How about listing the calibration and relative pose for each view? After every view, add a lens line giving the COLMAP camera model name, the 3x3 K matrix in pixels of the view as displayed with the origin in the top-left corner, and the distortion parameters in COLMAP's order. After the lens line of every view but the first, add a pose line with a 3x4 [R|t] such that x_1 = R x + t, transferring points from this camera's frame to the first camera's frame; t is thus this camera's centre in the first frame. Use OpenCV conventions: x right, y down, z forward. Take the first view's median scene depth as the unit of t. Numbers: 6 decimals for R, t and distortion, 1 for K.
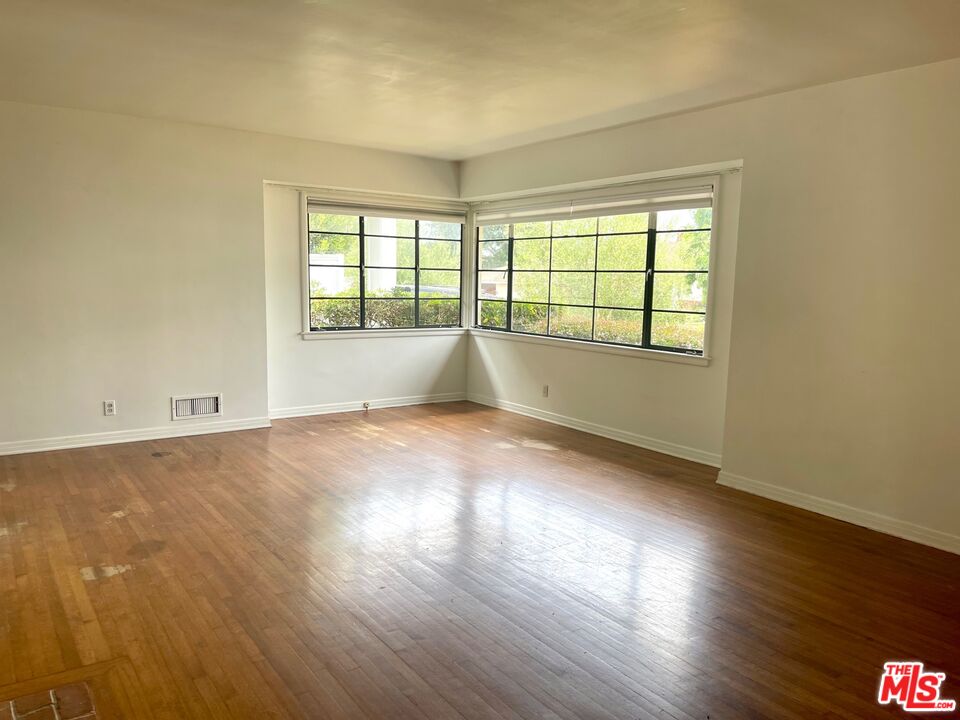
lens RADIAL K [[721.6, 0, 476.4], [0, 721.6, 361.9], [0, 0, 1]] dist [0.040153, -0.067442]
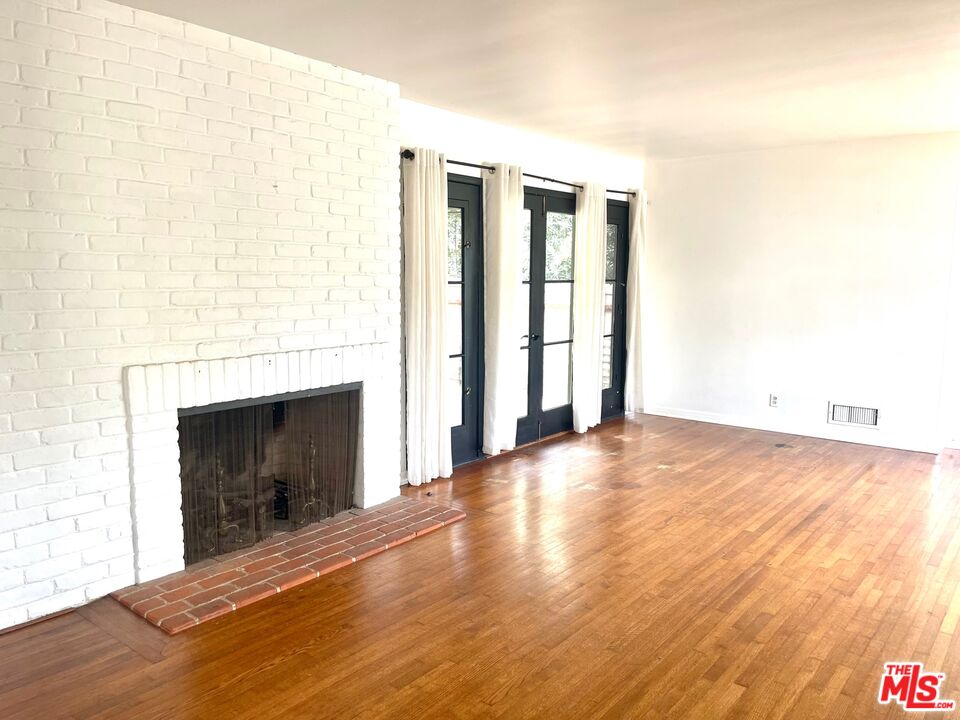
lens RADIAL K [[721.6, 0, 475.6], [0, 721.6, 361.7], [0, 0, 1]] dist [0.040153, -0.067442]
pose [[0.256072, 0.097793, -0.961698, 0.401641], [-0.118112, 0.990581, 0.069280, -0.018007], [0.959415, 0.095847, 0.265211, 0.185464]]
